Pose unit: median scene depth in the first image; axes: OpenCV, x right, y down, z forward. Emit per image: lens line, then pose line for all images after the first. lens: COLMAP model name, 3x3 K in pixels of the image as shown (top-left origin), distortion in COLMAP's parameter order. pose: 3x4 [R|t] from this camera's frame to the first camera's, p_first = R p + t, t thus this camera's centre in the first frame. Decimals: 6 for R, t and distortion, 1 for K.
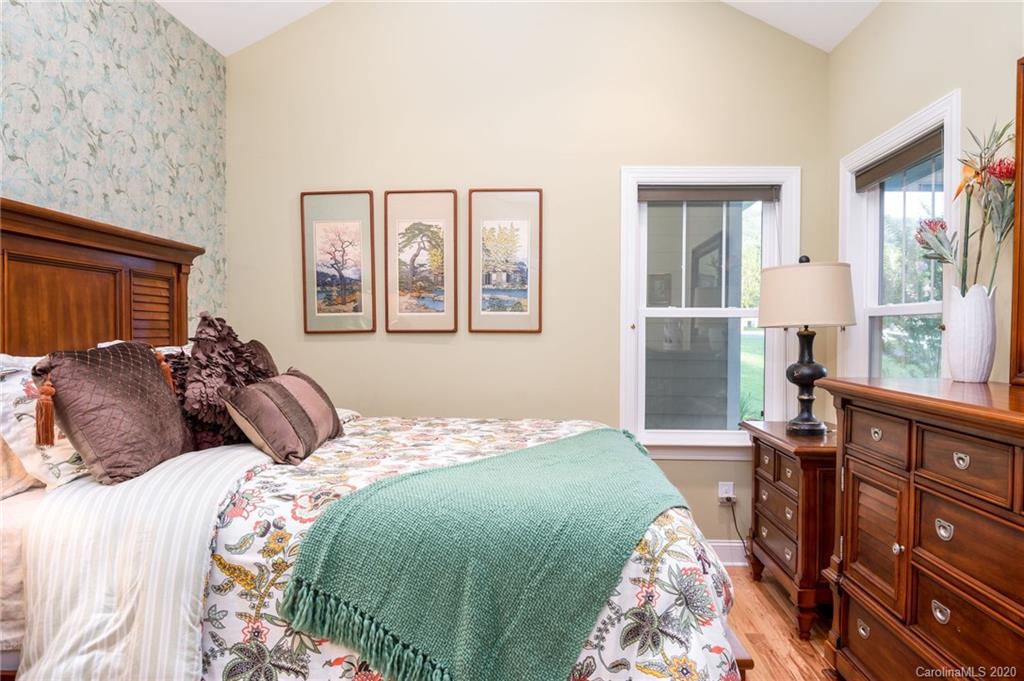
lens RADIAL K [[627.0, 0, 512.0], [0, 627.0, 340.5], [0, 0, 1]] dist [-0.004379, -0.018058]
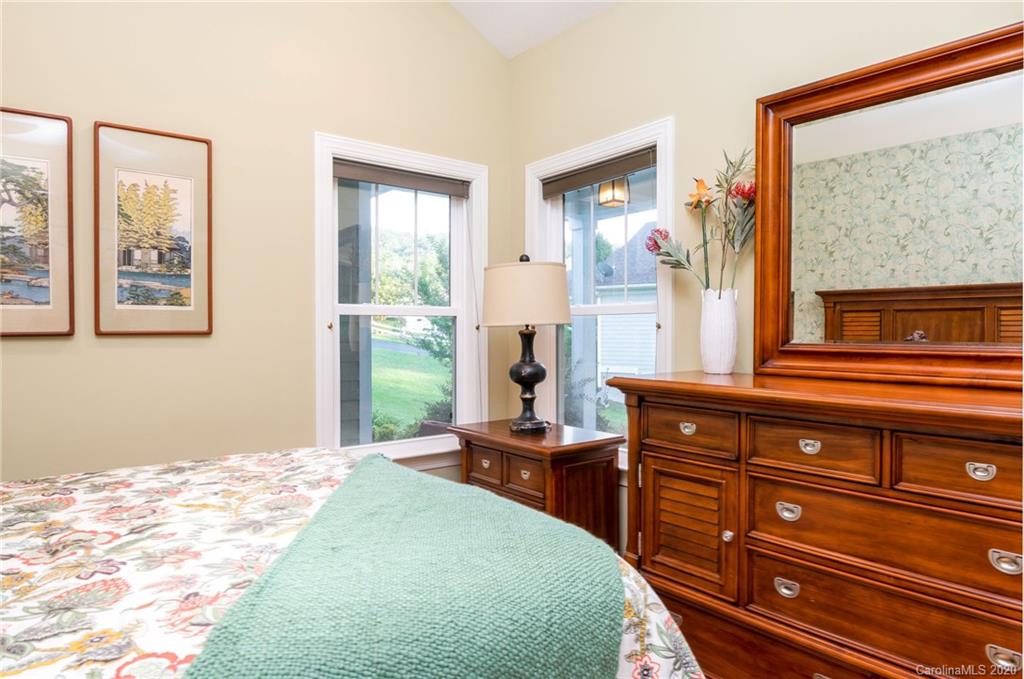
lens RADIAL K [[627.0, 0, 512.0], [0, 627.0, 339.5], [0, 0, 1]] dist [-0.004379, -0.018058]
pose [[0.757444, -0.016483, 0.652693, -0.202273], [0.016898, 0.999841, 0.005640, -0.006130], [-0.652682, 0.006757, 0.757602, 0.253800]]
